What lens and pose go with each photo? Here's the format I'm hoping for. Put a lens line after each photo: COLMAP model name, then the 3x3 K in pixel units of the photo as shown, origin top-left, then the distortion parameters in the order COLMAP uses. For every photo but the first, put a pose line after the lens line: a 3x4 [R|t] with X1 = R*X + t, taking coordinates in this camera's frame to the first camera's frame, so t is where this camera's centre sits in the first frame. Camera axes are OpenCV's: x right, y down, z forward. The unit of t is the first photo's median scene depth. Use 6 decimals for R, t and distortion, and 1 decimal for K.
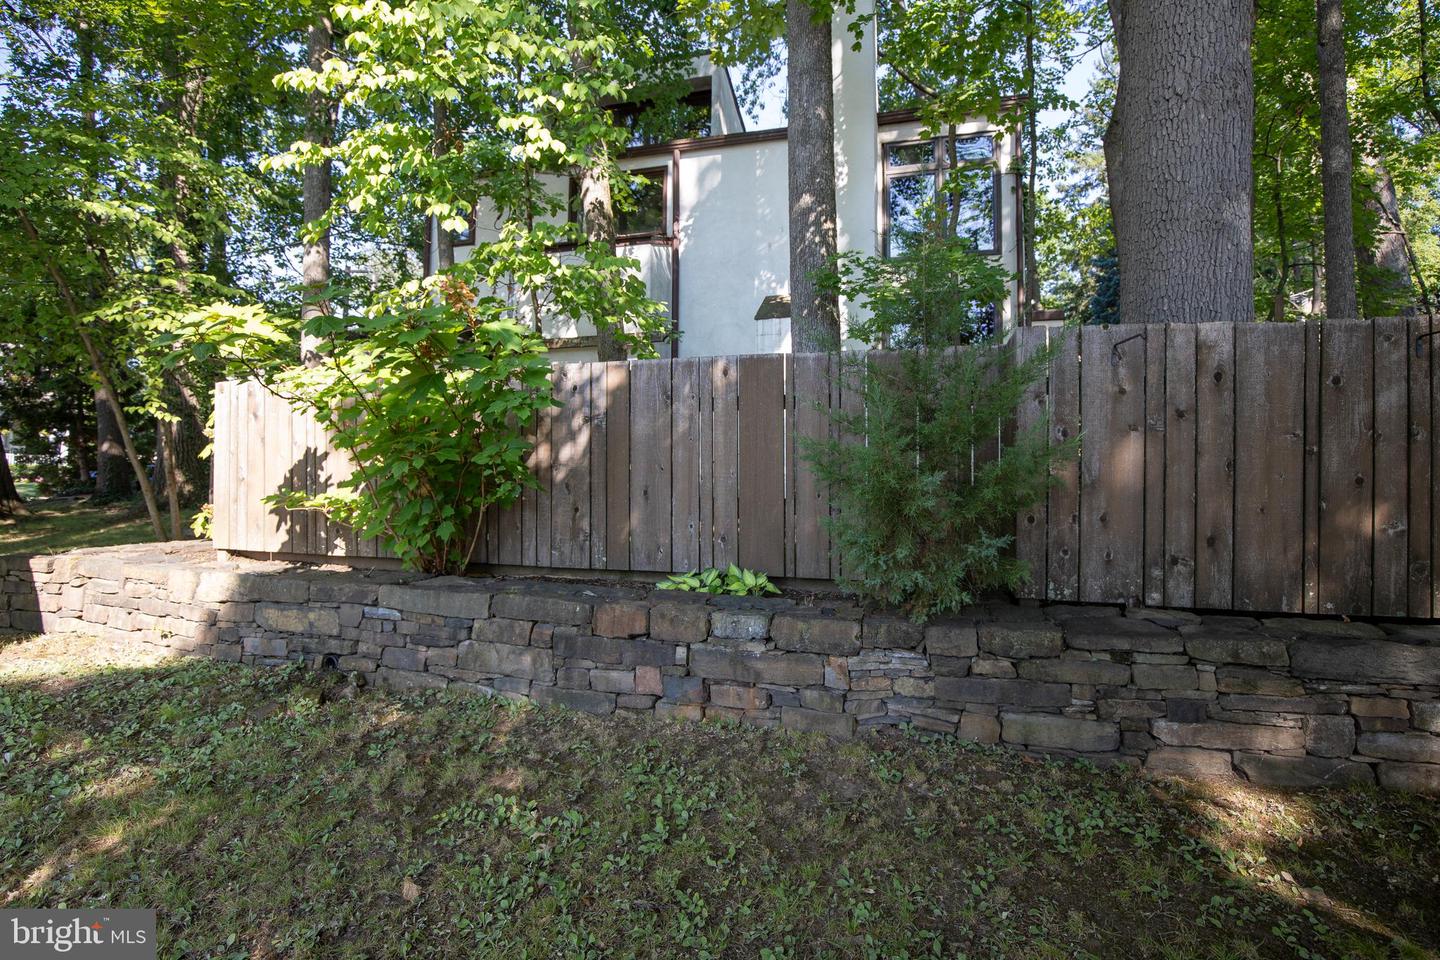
lens RADIAL K [[676.0, 0, 723.3], [0, 676.0, 476.3], [0, 0, 1]] dist [-0.033409, 0.005246]
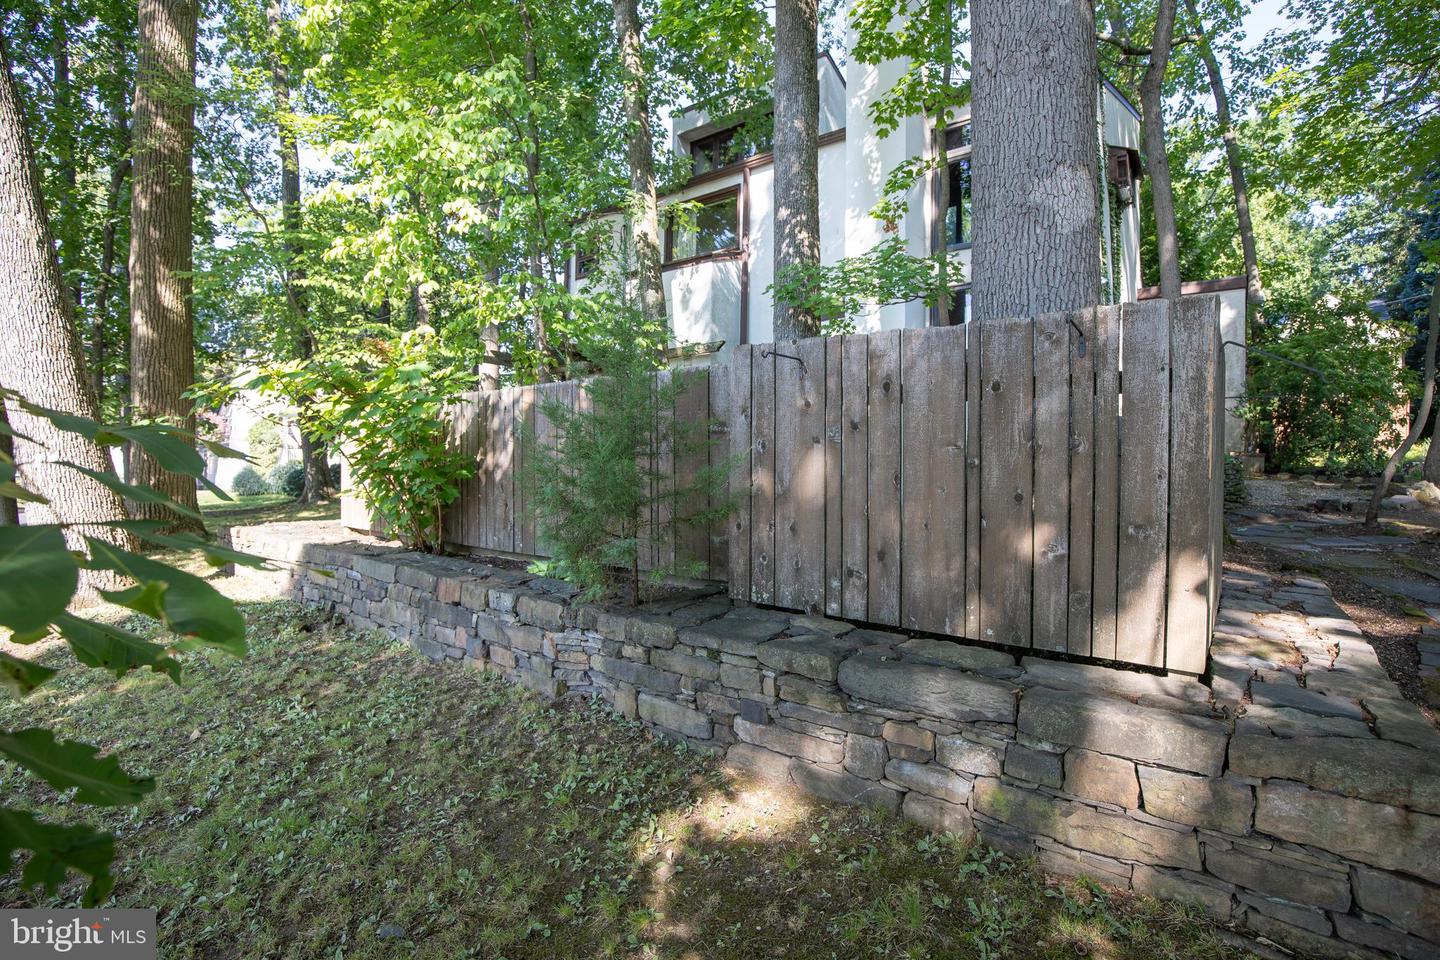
lens RADIAL K [[666.6, 0, 712.4], [0, 666.6, 481.2], [0, 0, 1]] dist [-0.028847, 0.000336]
pose [[0.924056, 0.011303, -0.382090, 0.855655], [-0.004381, 0.999810, 0.018983, -0.028438], [0.382232, -0.015868, 0.923930, 0.000733]]
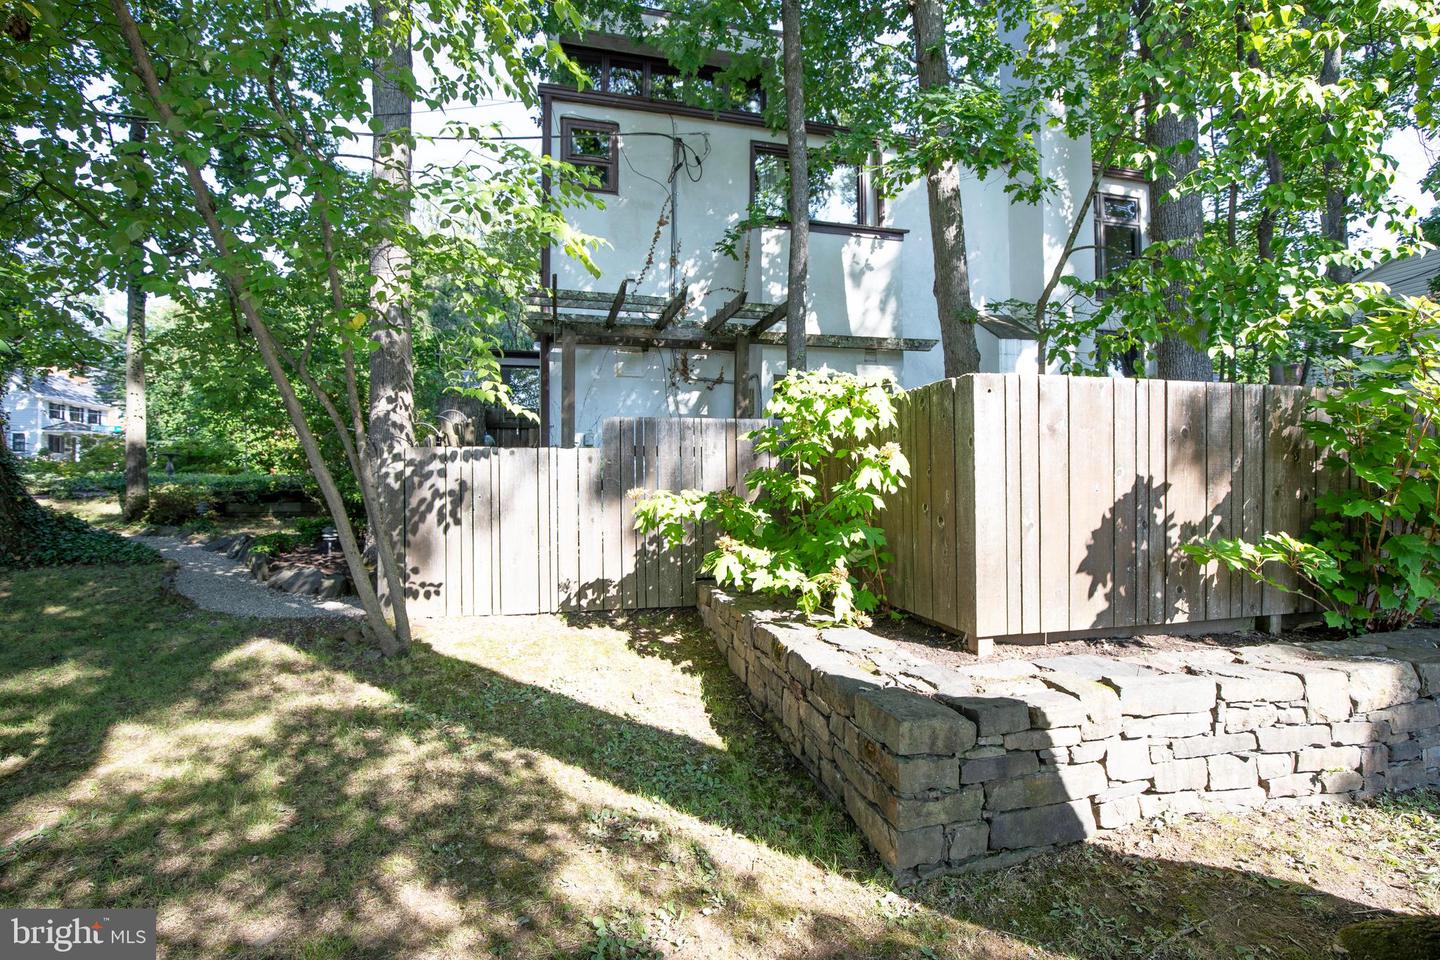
lens RADIAL K [[666.6, 0, 712.4], [0, 666.6, 481.2], [0, 0, 1]] dist [-0.028847, 0.000336]
pose [[0.857612, 0.005270, 0.514270, -2.210350], [-0.001469, 0.999969, -0.007798, -0.050547], [-0.514295, 0.005932, 0.857593, 1.017816]]
